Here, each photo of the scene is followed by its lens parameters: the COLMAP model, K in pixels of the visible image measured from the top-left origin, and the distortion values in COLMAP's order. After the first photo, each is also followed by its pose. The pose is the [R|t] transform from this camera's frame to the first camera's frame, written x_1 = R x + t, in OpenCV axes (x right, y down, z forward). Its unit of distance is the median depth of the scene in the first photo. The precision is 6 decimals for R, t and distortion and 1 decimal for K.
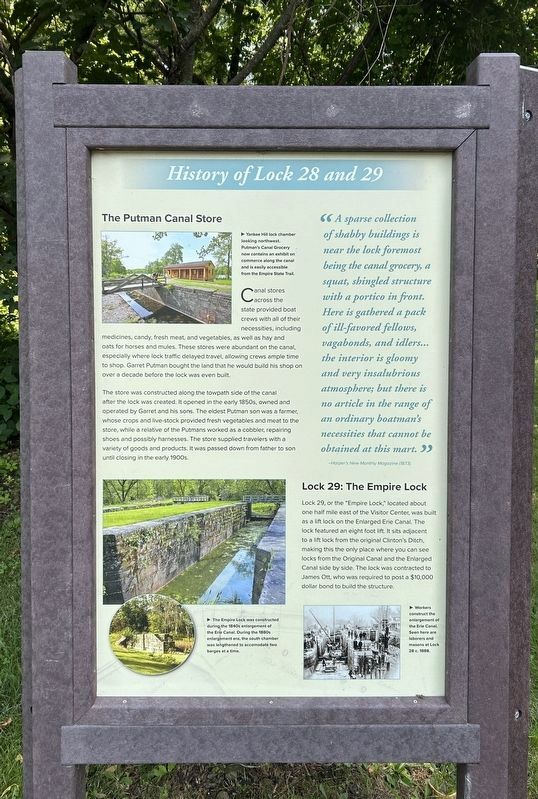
lens RADIAL K [[599.4, 0, 270.2], [0, 599.4, 397.5], [0, 0, 1]] dist [-0.002694, -0.003812]
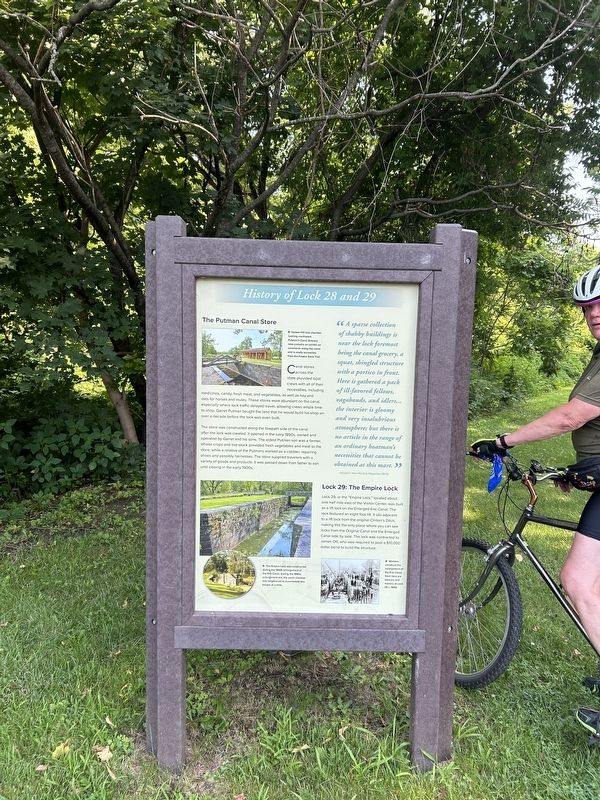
lens RADIAL K [[605.9, 0, 300.8], [0, 605.9, 400.3], [0, 0, 1]] dist [0.004625, 0.000602]
pose [[0.999752, 0.022249, -0.000598, -0.009492], [-0.022230, 0.996879, -0.075749, 0.038716], [-0.001089, 0.075744, 0.997127, -0.662729]]
